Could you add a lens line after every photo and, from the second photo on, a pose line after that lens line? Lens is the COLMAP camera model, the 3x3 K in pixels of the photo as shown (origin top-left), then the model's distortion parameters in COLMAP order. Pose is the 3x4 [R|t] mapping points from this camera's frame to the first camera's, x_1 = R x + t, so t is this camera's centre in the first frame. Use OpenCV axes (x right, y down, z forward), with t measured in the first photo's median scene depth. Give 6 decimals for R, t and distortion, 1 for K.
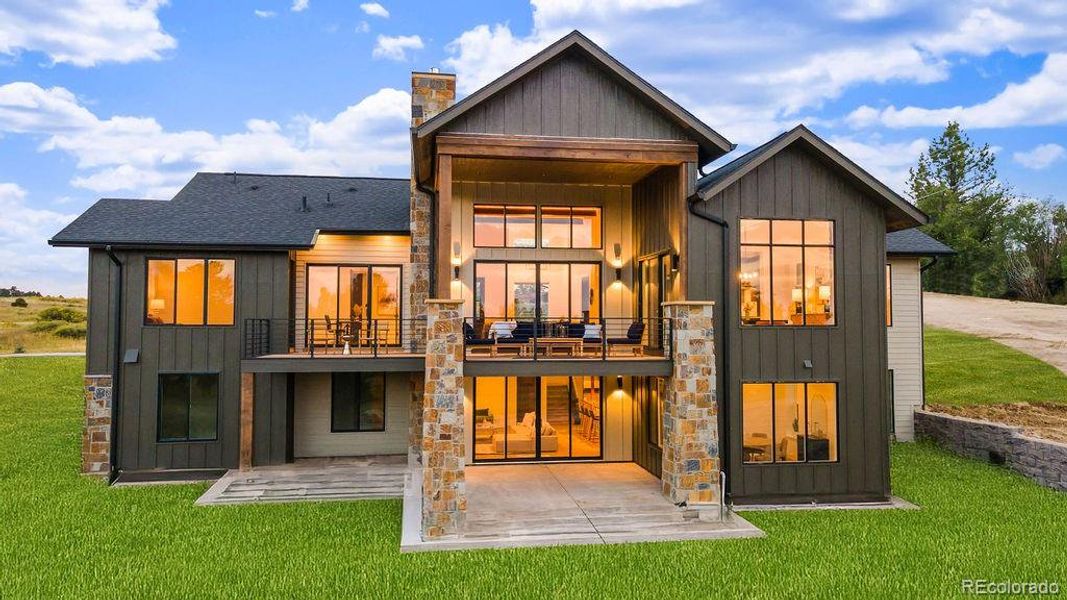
lens RADIAL K [[788.0, 0, 529.8], [0, 788.0, 295.5], [0, 0, 1]] dist [0.041459, -0.003292]
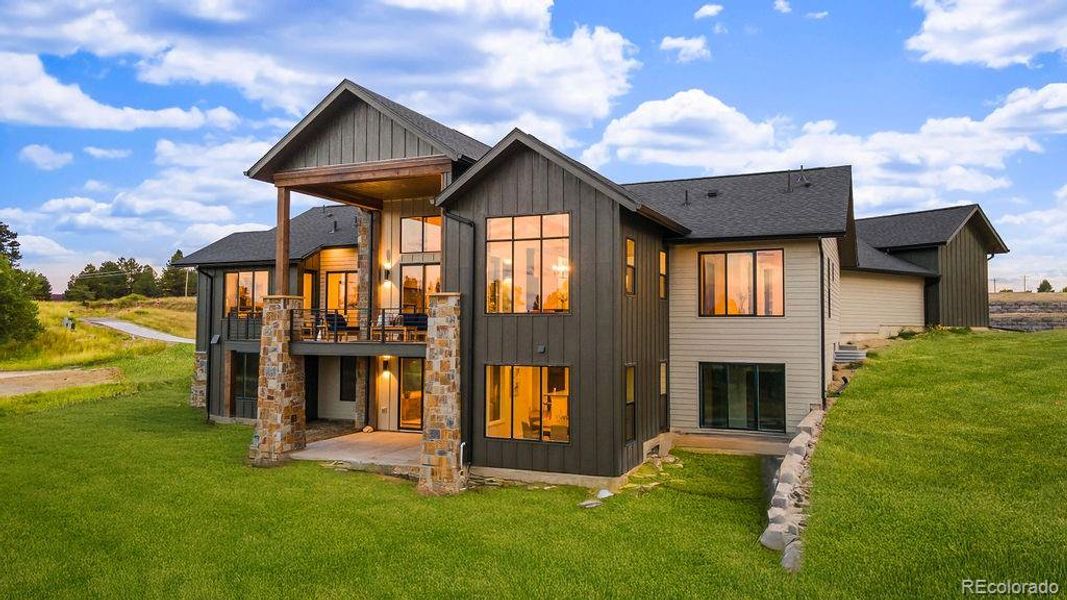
lens RADIAL K [[788.0, 0, 529.8], [0, 788.0, 295.5], [0, 0, 1]] dist [0.041459, -0.003292]
pose [[0.841993, -0.021214, -0.539072, 0.917158], [0.017996, 0.999775, -0.011235, 0.025804], [0.539189, -0.000241, 0.842185, 0.094636]]
